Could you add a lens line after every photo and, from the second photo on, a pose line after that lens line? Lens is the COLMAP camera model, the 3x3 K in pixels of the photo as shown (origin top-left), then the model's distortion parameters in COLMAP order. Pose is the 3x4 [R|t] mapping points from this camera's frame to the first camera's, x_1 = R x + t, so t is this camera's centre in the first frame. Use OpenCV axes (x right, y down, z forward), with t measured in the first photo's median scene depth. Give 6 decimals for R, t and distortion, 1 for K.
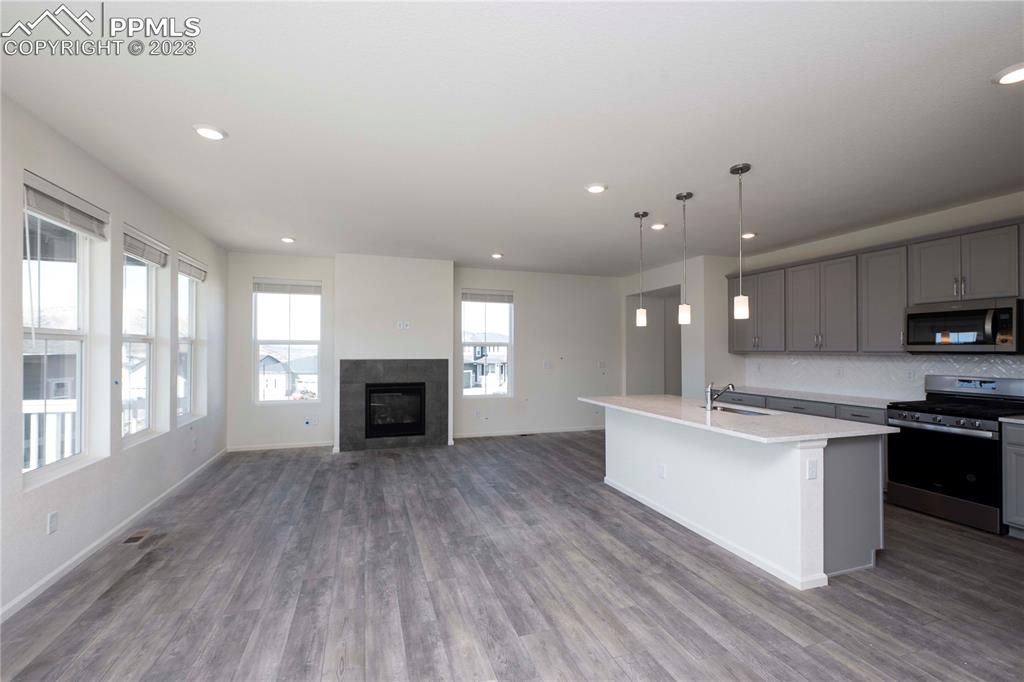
lens RADIAL K [[446.2, 0, 520.4], [0, 446.2, 347.0], [0, 0, 1]] dist [-0.000864, -0.000152]
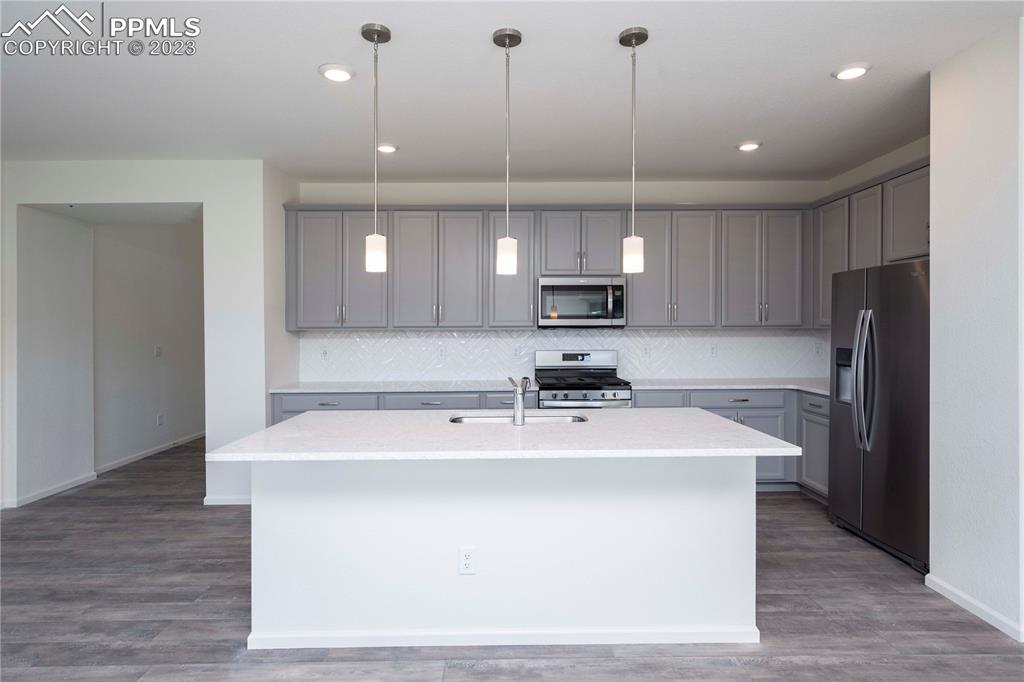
lens RADIAL K [[555.8, 0, 507.0], [0, 555.8, 335.4], [0, 0, 1]] dist [-0.003442, 0.001687]
pose [[0.324678, -0.018113, 0.945651, -0.203497], [-0.000991, 0.999810, 0.019491, 0.005978], [-0.945824, -0.007265, 0.324598, 0.587241]]
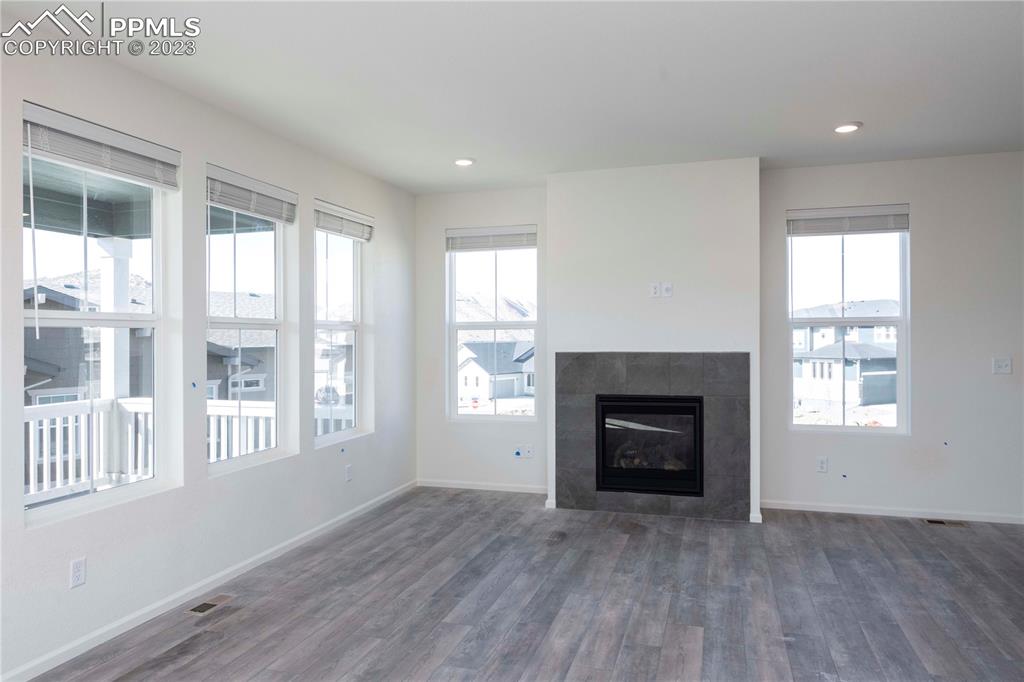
lens RADIAL K [[690.3, 0, 506.1], [0, 690.3, 338.2], [0, 0, 1]] dist [0.000215, -0.005399]
pose [[0.800158, -0.010465, -0.599698, 0.117892], [0.015582, 0.999873, 0.003342, 0.005825], [0.599587, -0.012018, 0.800220, 0.278291]]
